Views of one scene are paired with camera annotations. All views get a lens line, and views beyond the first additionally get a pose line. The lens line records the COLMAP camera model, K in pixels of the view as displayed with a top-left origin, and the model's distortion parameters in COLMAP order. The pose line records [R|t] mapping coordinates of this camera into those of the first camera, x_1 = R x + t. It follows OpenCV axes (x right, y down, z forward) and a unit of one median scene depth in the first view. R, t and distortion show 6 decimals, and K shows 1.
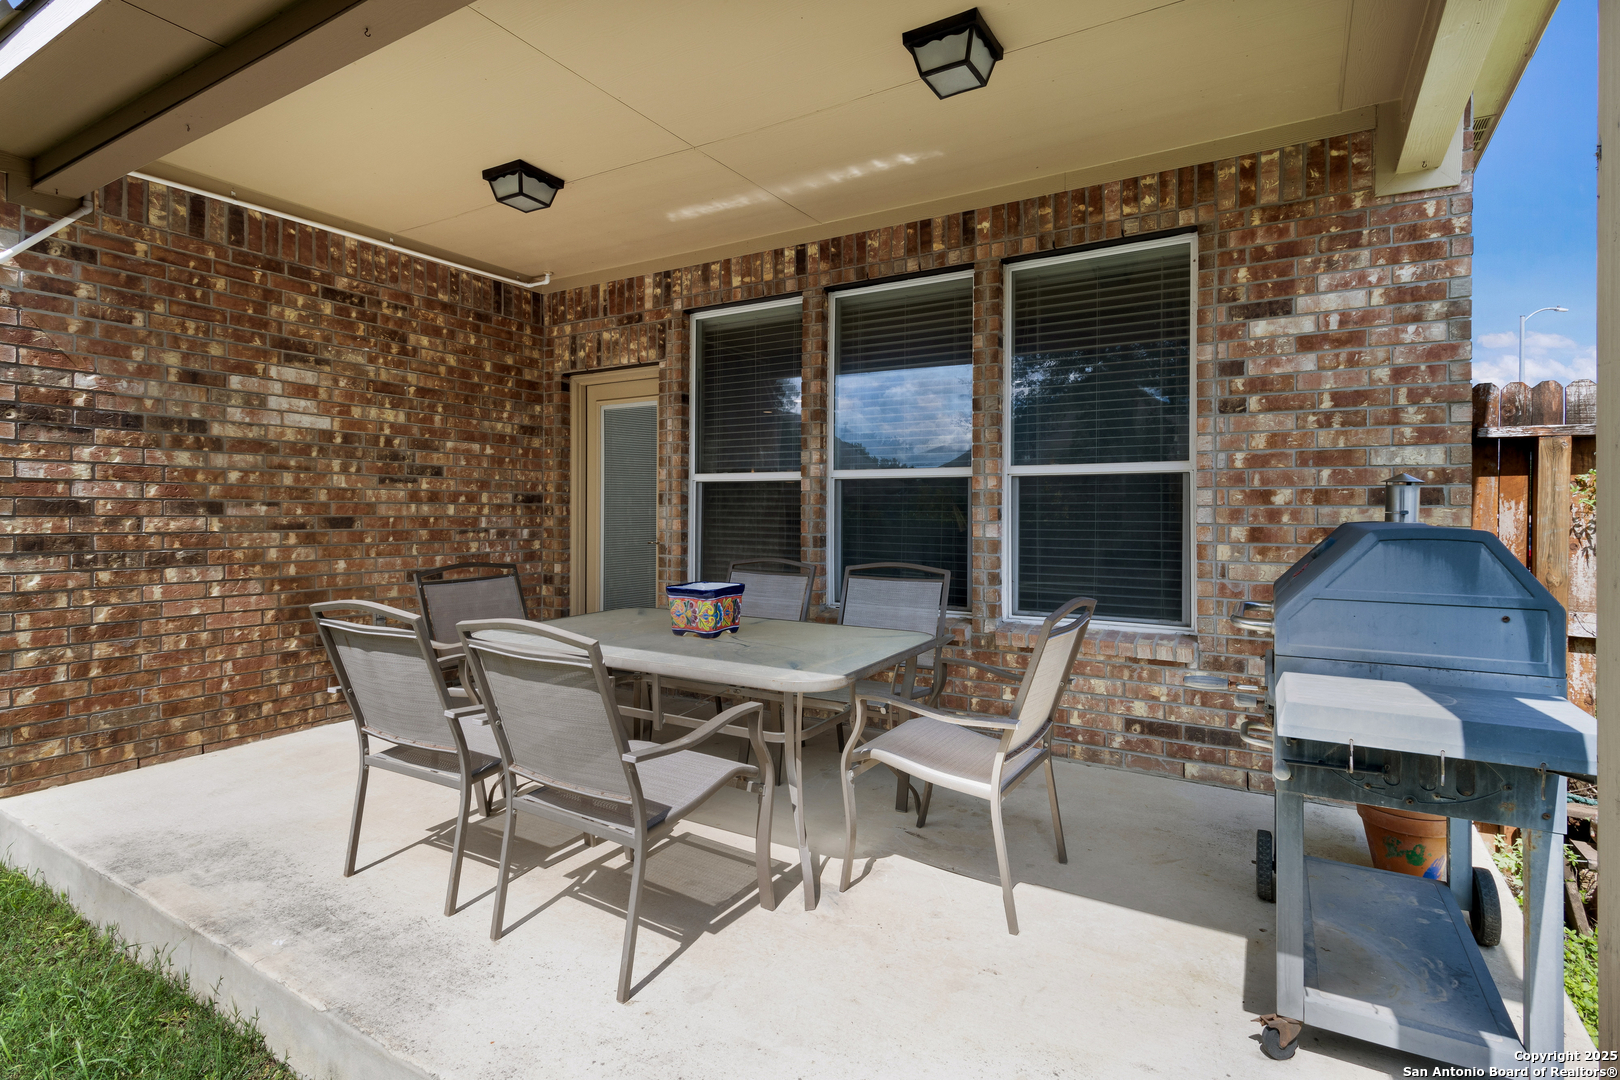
lens RADIAL K [[800.8, 0, 814.2], [0, 800.8, 511.8], [0, 0, 1]] dist [0.004184, 0.000130]
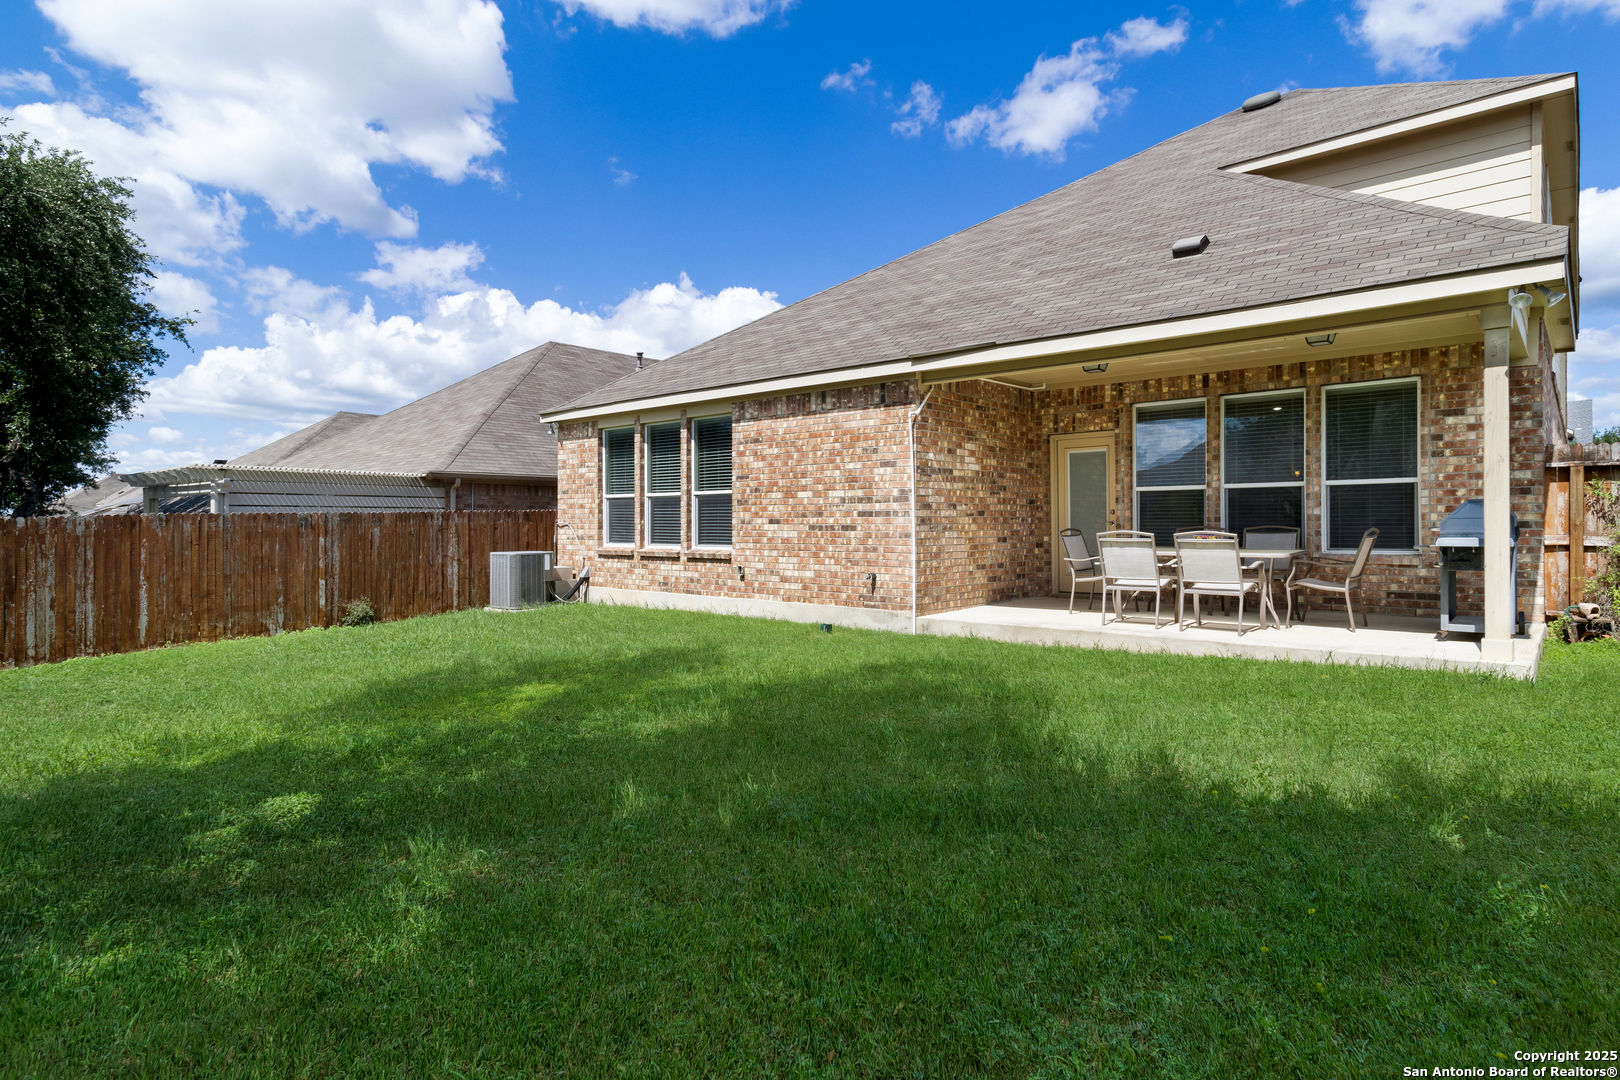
lens RADIAL K [[878.7, 0, 806.4], [0, 878.7, 530.3], [0, 0, 1]] dist [0.000808, 0.000624]
pose [[0.983526, -0.012007, -0.180366, -0.744956], [0.013598, 0.999879, 0.007584, 0.041295], [0.180253, -0.009911, 0.983570, -1.668816]]
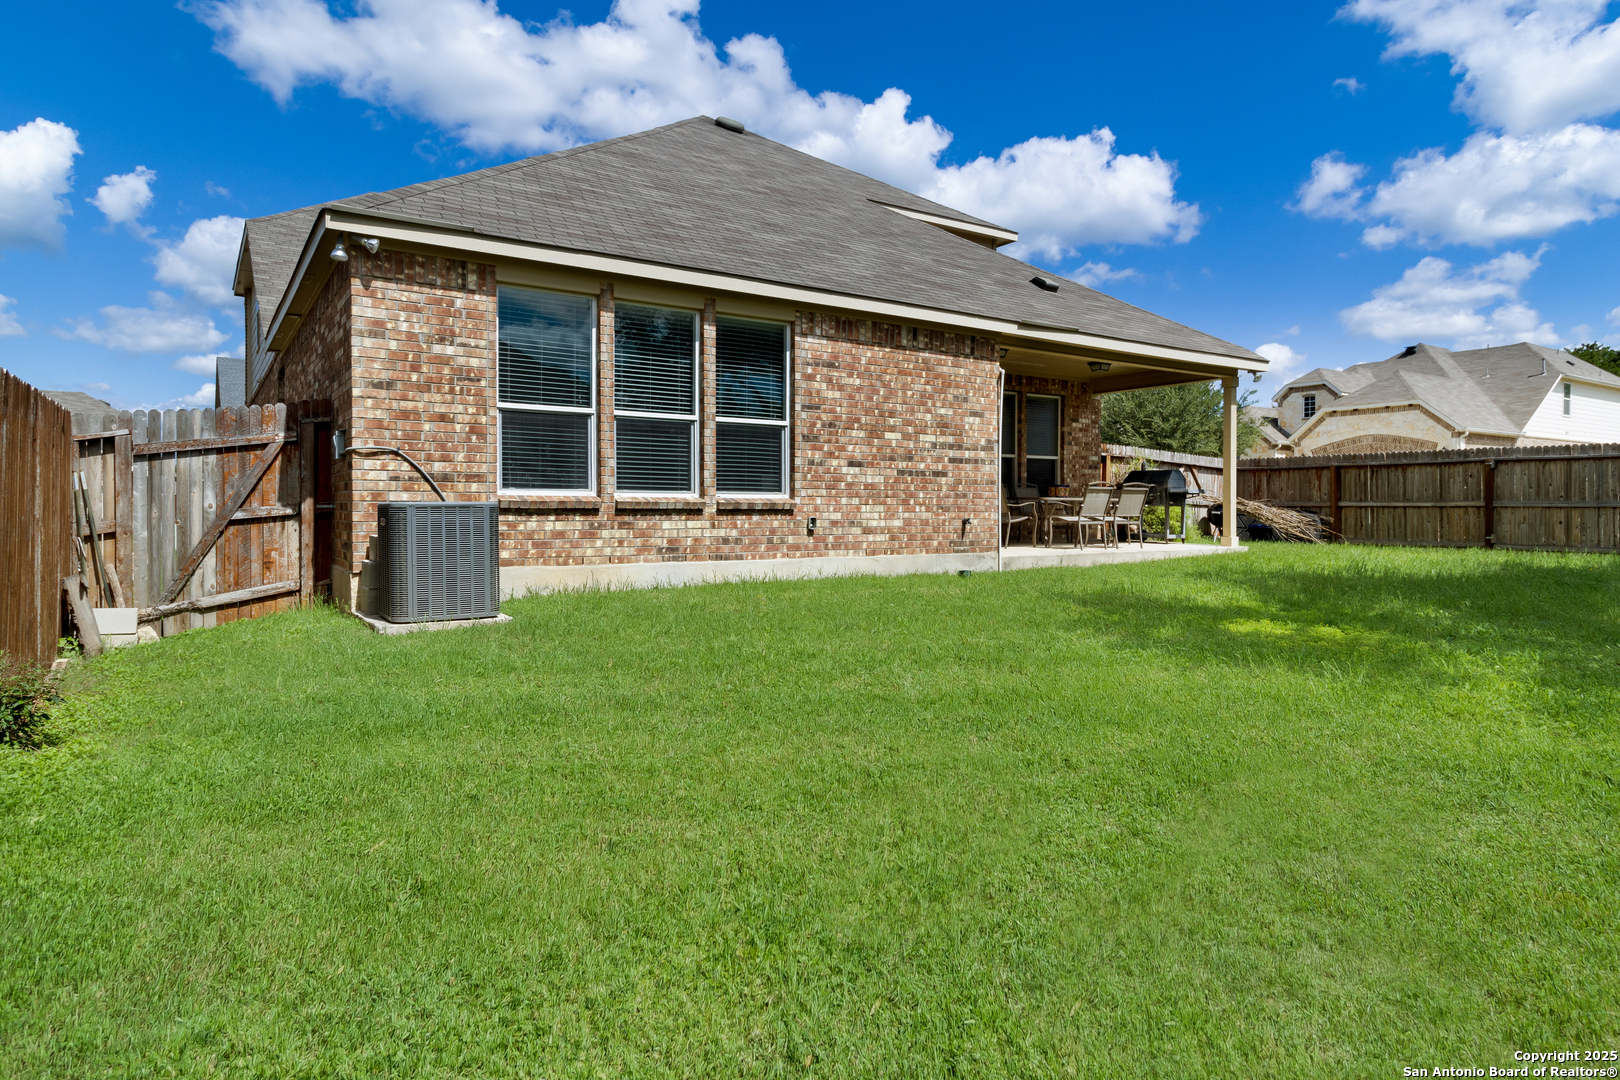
lens RADIAL K [[933.9, 0, 810.8], [0, 933.9, 534.6], [0, 0, 1]] dist [0.008512, 0.000348]
pose [[0.423207, -0.034051, 0.905393, -3.861179], [-0.000489, 0.999285, 0.037810, 0.133791], [-0.906033, -0.016444, 0.422888, 0.177401]]
